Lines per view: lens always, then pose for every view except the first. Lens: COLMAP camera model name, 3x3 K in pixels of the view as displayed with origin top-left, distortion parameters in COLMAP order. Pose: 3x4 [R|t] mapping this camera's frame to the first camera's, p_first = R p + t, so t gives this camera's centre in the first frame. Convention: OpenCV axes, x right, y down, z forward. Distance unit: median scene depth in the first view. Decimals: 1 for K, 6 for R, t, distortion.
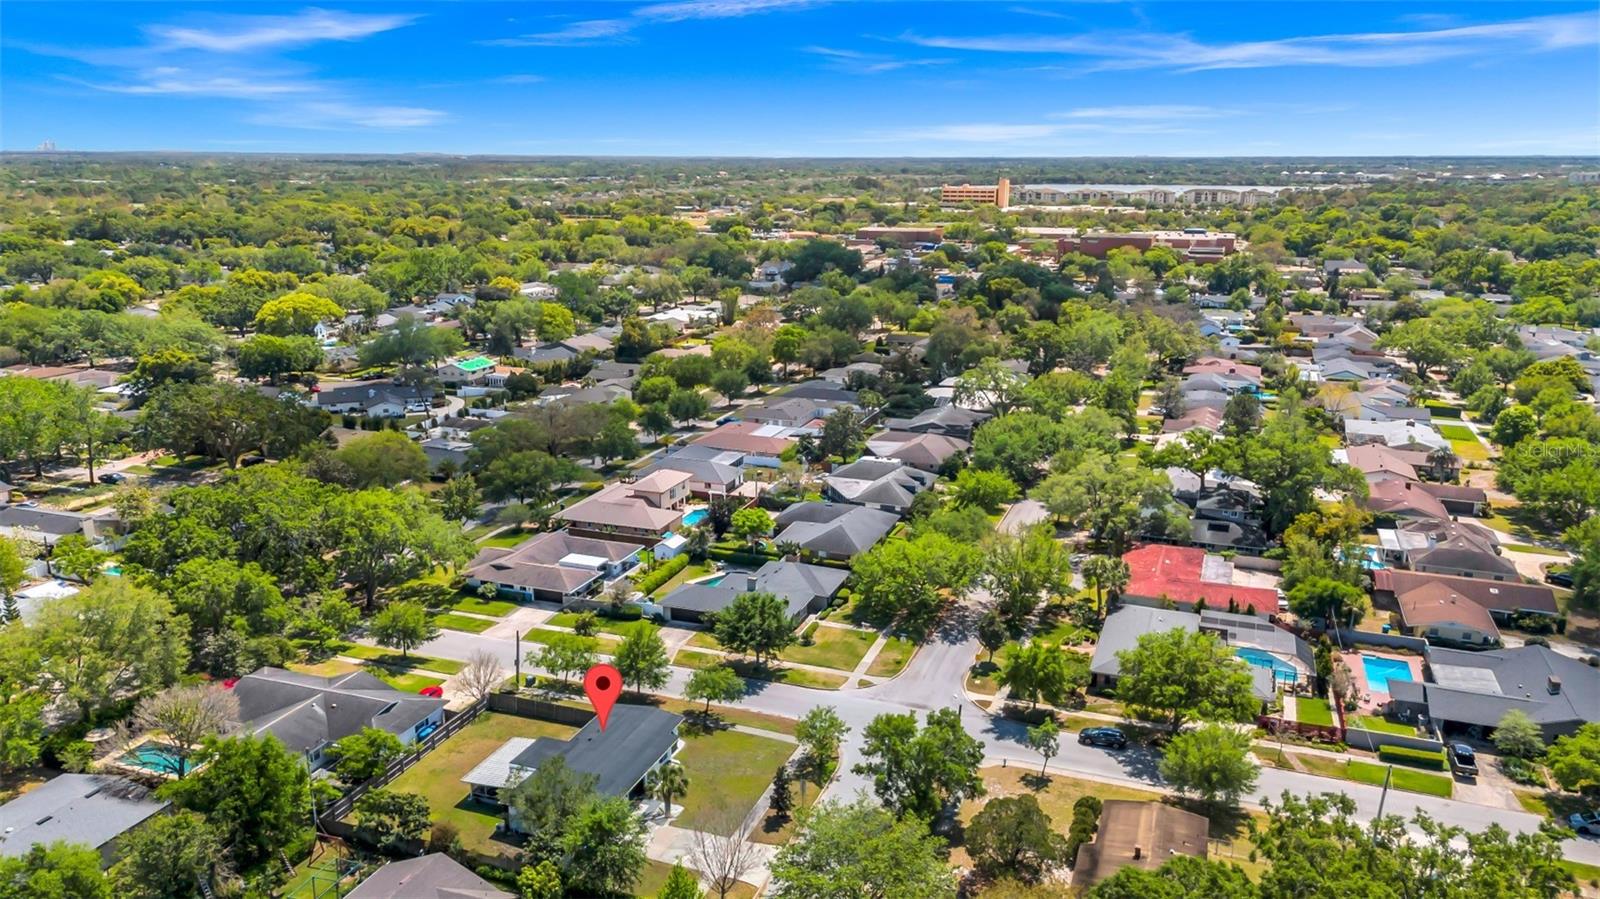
lens RADIAL K [[1177.3, 0, 800.0], [0, 1177.3, 449.5], [0, 0, 1]] dist [0.063875, -0.002618]
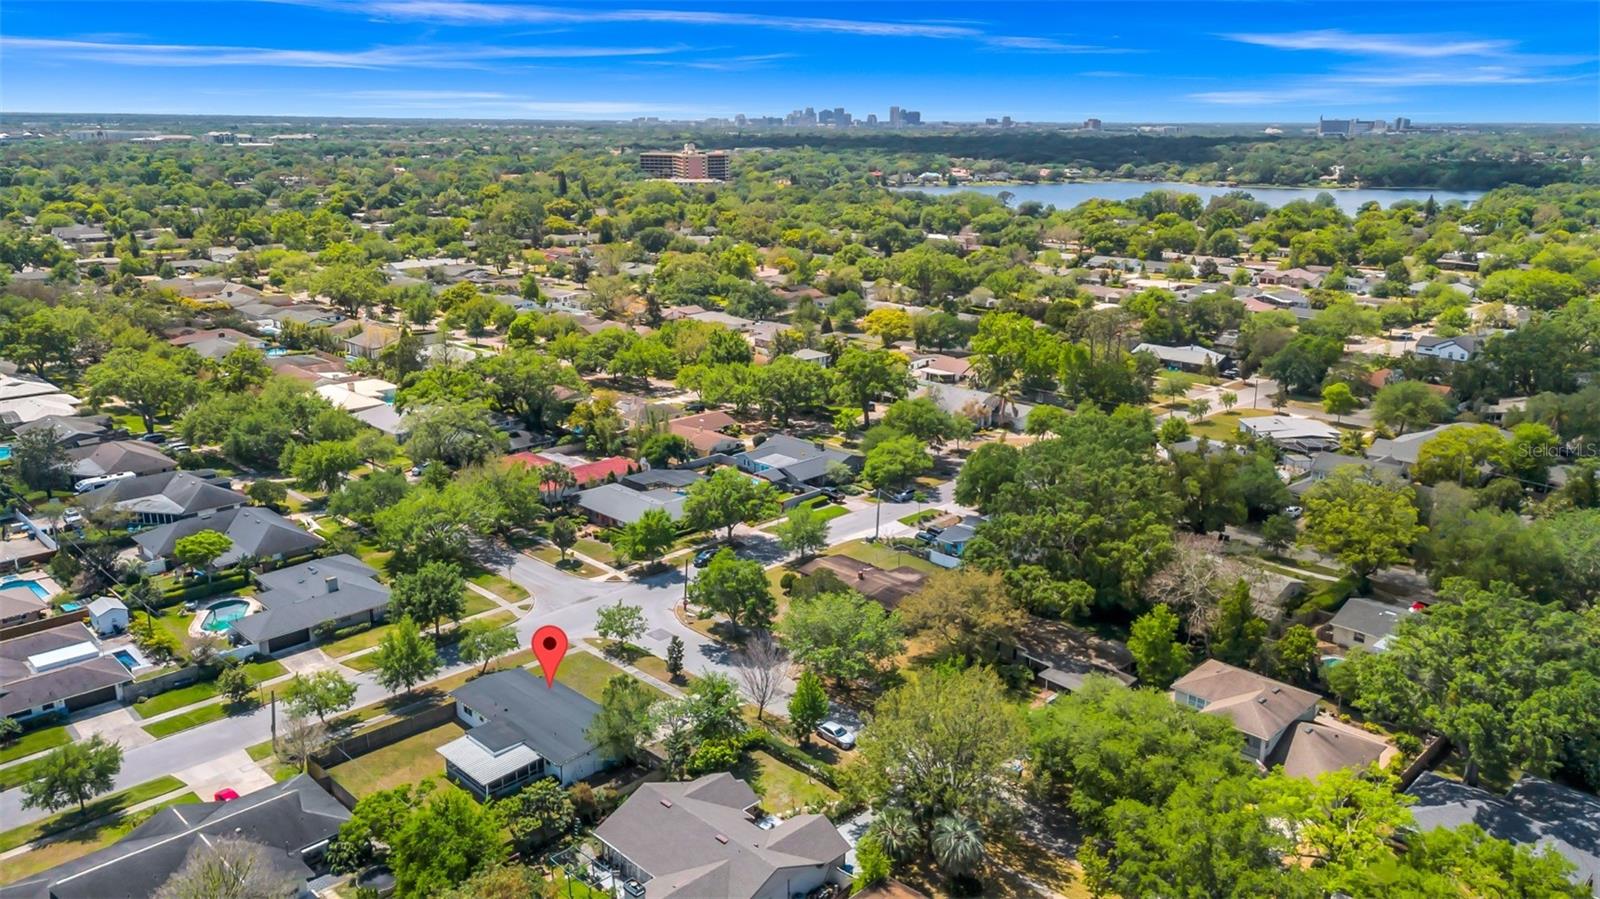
lens RADIAL K [[1177.3, 0, 800.0], [0, 1177.3, 449.5], [0, 0, 1]] dist [0.063875, -0.002618]
pose [[0.441080, -0.248620, 0.862344, -0.772239], [0.229587, 0.960149, 0.159386, -0.062023], [-0.867605, 0.127681, 0.480582, 0.234804]]
